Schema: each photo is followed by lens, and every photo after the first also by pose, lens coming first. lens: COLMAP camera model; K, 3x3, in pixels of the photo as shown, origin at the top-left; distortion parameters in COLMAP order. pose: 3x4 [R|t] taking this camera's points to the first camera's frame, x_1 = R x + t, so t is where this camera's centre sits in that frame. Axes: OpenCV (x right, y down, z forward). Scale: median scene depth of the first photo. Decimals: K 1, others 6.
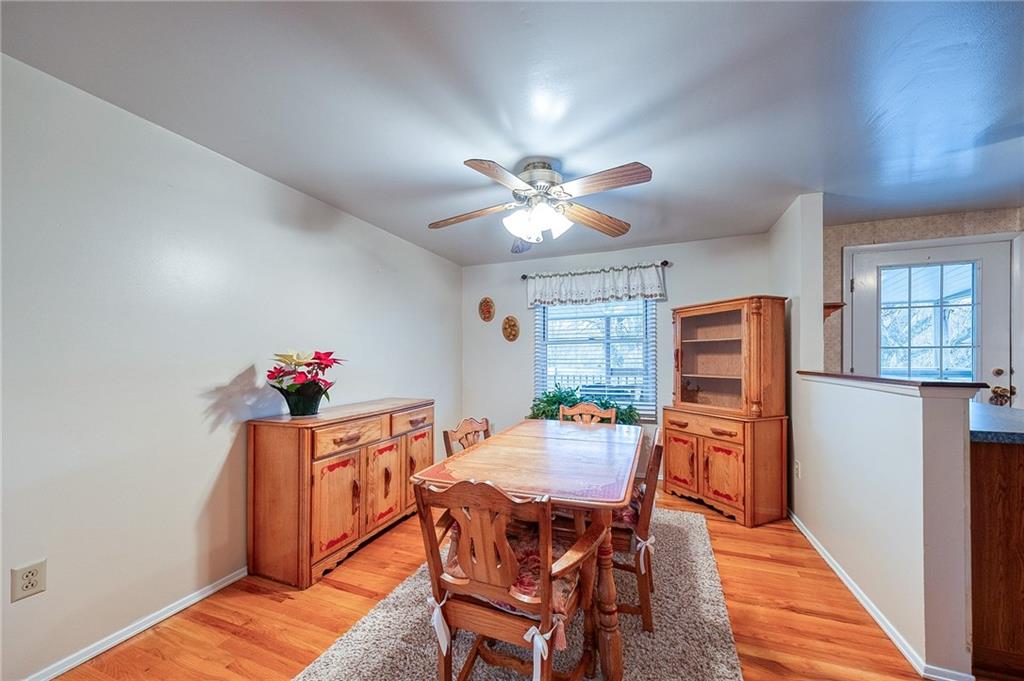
lens RADIAL K [[364.7, 0, 536.2], [0, 364.7, 356.1], [0, 0, 1]] dist [0.005416, -0.000572]
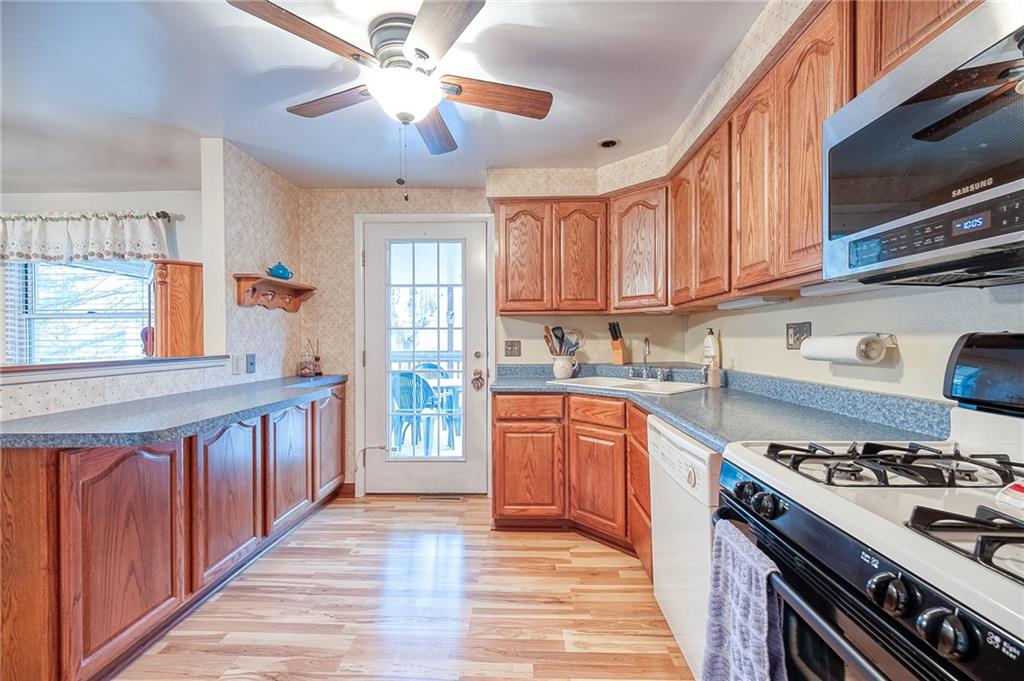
lens RADIAL K [[427.5, 0, 516.9], [0, 427.5, 339.2], [0, 0, 1]] dist [0.004750, 0.000273]
pose [[0.944872, 0.004945, 0.327402, 0.863974], [-0.007015, 0.999962, 0.005142, -0.004538], [-0.327364, -0.007155, 0.944871, -0.103234]]
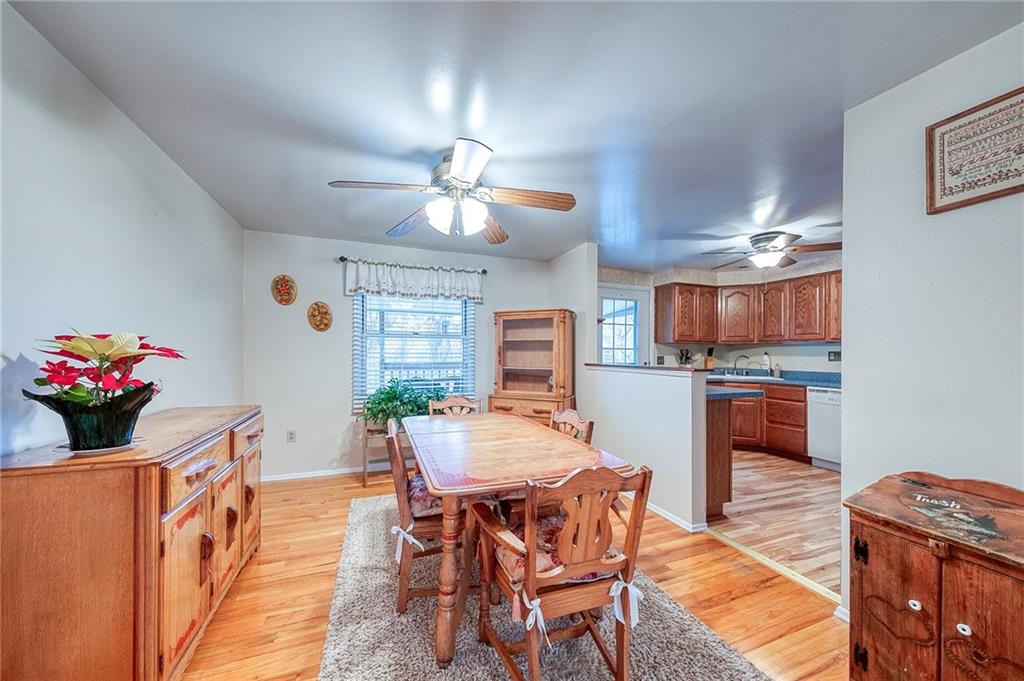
lens RADIAL K [[346.0, 0, 507.8], [0, 346.0, 351.6], [0, 0, 1]] dist [-0.001606, -0.001086]
pose [[0.767653, 0.017531, 0.640626, -0.342322], [-0.019274, 0.999805, -0.004265, 0.003464], [-0.640576, -0.009073, 0.767841, 0.128368]]
